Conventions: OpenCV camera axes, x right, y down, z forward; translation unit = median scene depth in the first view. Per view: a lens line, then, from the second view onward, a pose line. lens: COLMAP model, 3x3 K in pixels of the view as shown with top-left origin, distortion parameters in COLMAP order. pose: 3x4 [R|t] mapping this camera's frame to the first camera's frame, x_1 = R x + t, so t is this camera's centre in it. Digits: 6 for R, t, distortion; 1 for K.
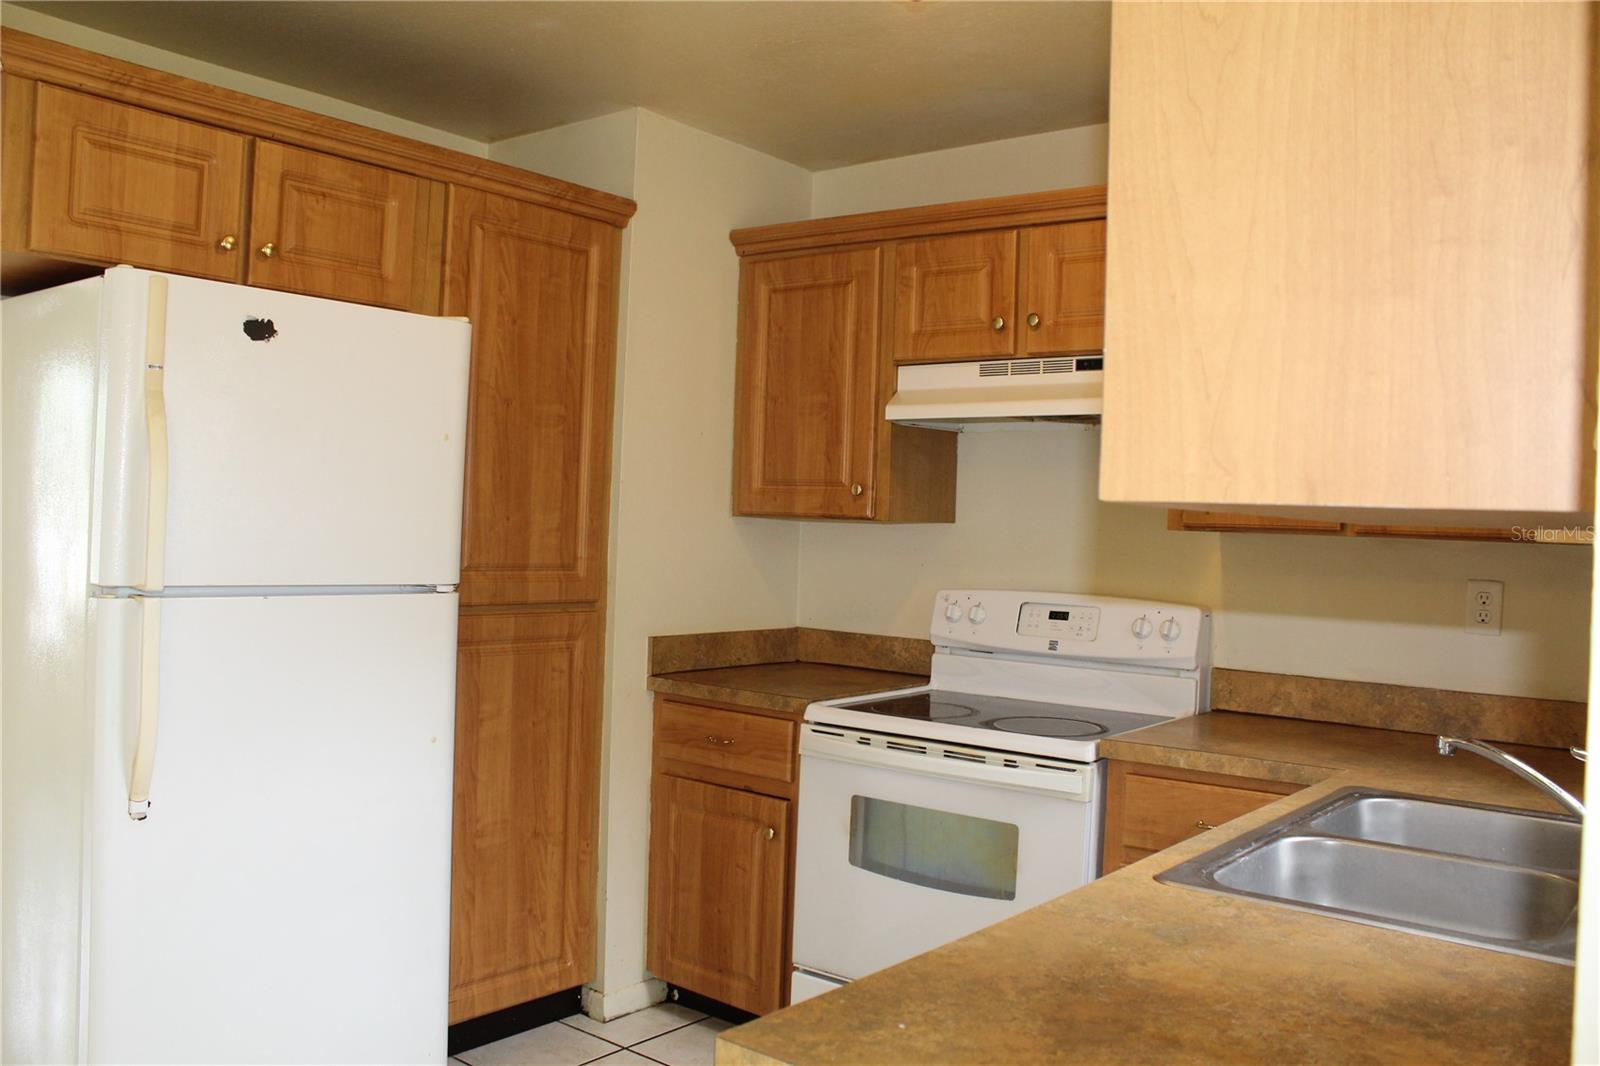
lens RADIAL K [[1343.3, 0, 798.0], [0, 1343.3, 533.9], [0, 0, 1]] dist [-0.170133, 0.151618]
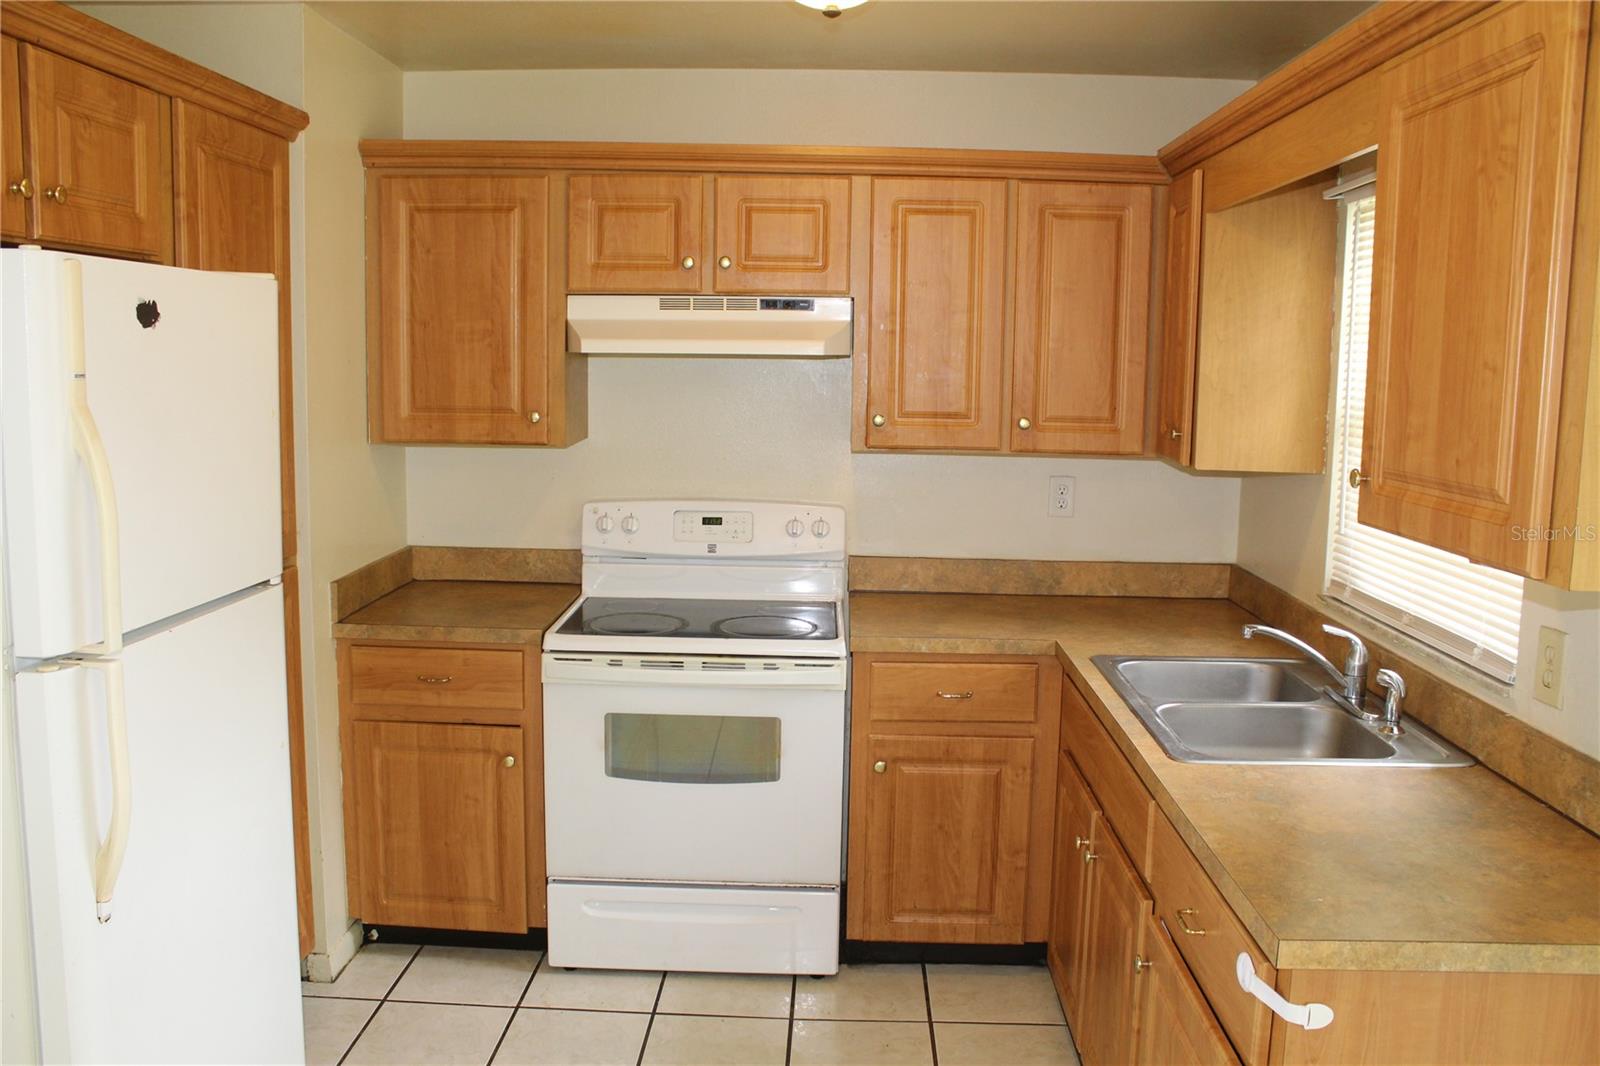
lens RADIAL K [[1343.3, 0, 804.0], [0, 1343.3, 534.3], [0, 0, 1]] dist [-0.170133, 0.151618]
pose [[0.793004, -0.105424, 0.600025, -0.426904], [0.016487, 0.988266, 0.151848, -0.099056], [-0.608993, -0.110523, 0.785437, 0.070080]]
